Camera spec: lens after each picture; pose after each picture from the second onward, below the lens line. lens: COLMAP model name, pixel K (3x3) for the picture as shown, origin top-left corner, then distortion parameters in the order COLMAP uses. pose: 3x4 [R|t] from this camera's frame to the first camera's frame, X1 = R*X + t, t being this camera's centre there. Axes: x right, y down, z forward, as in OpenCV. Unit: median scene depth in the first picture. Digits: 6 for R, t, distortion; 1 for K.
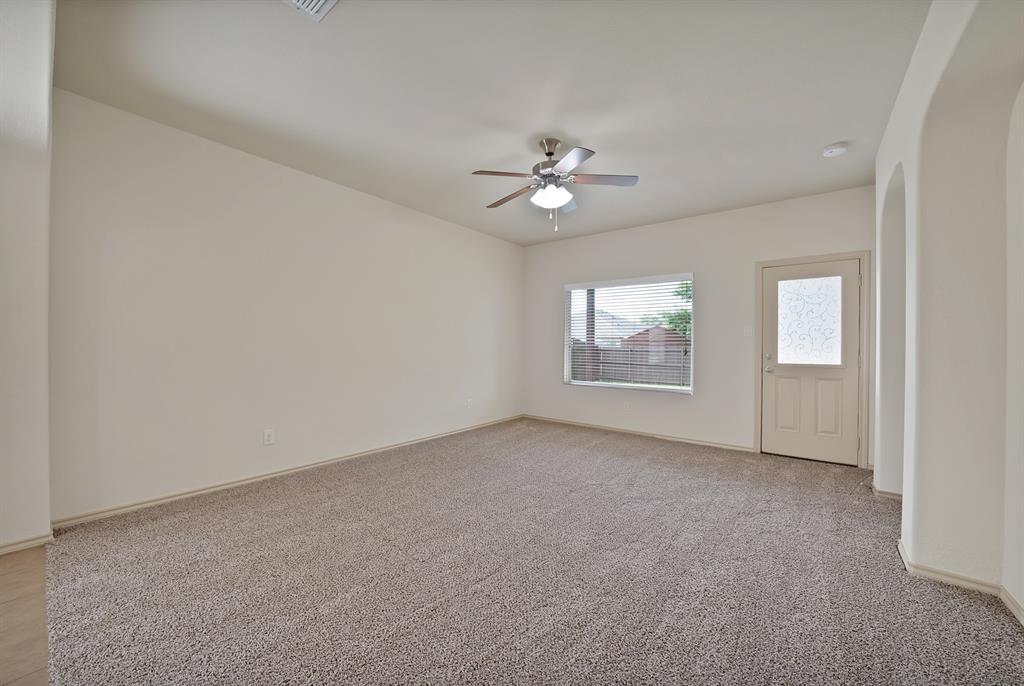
lens RADIAL K [[383.8, 0, 512.4], [0, 383.8, 345.9], [0, 0, 1]] dist [-0.015916, 0.000280]
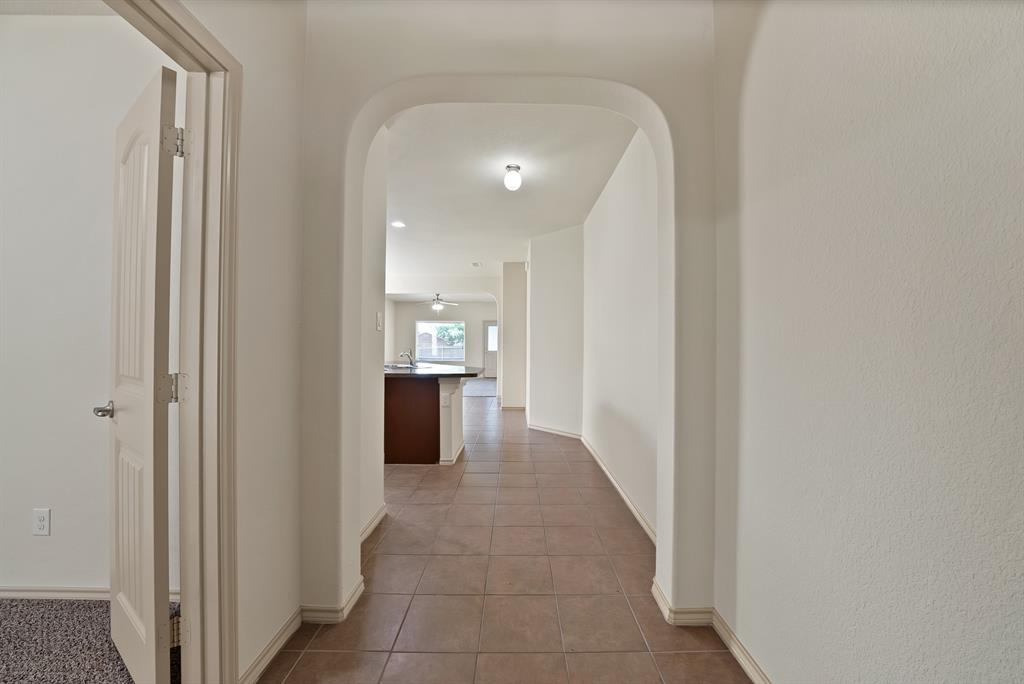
lens RADIAL K [[368.4, 0, 518.5], [0, 368.4, 345.2], [0, 0, 1]] dist [-0.016616, 0.000218]
pose [[0.784263, -0.005175, 0.620407, -1.179595], [0.006804, 0.999977, -0.000260, 0.003980], [-0.620391, 0.004425, 0.784280, -1.821978]]
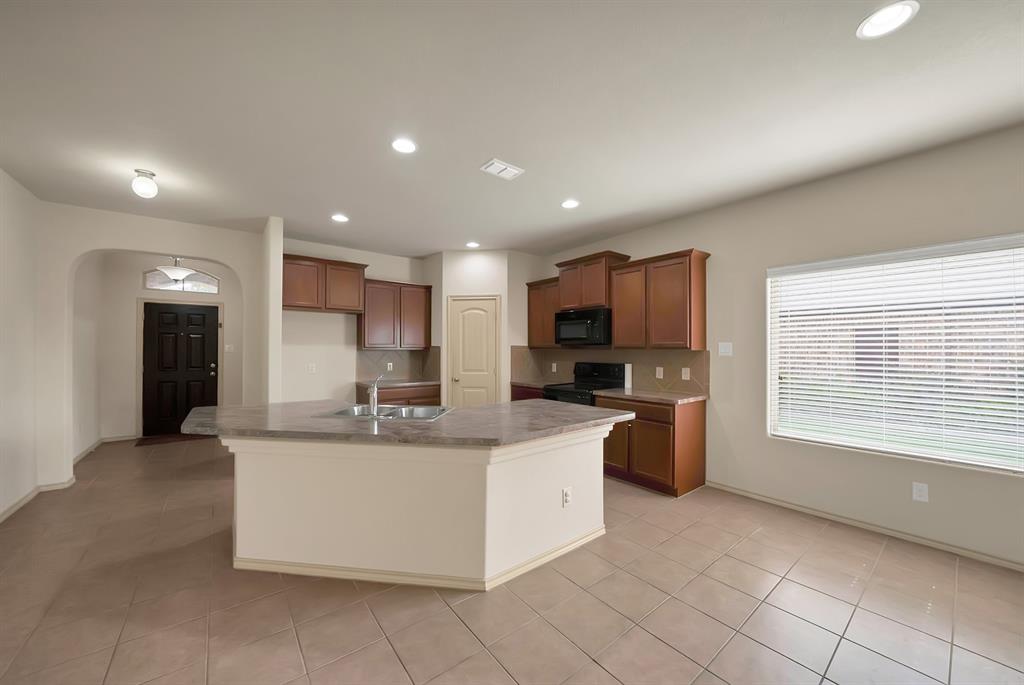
lens RADIAL K [[372.3, 0, 500.2], [0, 372.3, 346.1], [0, 0, 1]] dist [-0.013122, 0.000014]
pose [[-0.251469, -0.015090, -0.967748, -0.145180], [-0.009413, 0.999869, -0.013145, -0.049317], [0.967820, 0.005804, -0.251578, -0.294266]]
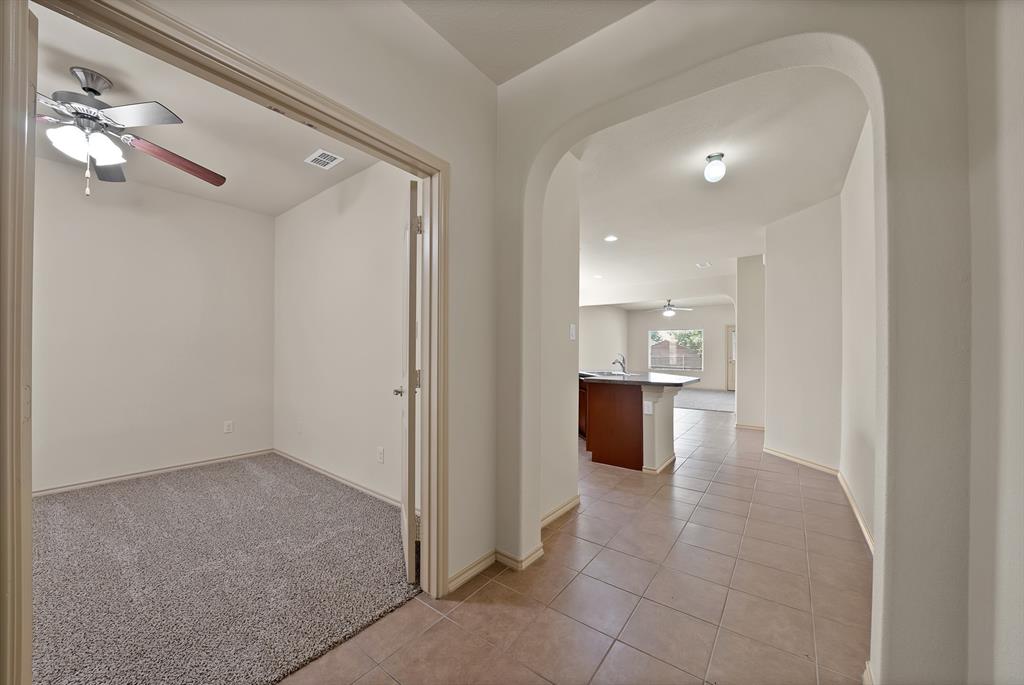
lens RADIAL K [[370.1, 0, 516.2], [0, 370.1, 354.6], [0, 0, 1]] dist [-0.019375, -0.000050]
pose [[0.999698, -0.003297, 0.024345, -1.100804], [0.003320, 0.999994, -0.000933, 0.005972], [-0.024342, 0.001014, 0.999703, -1.900938]]
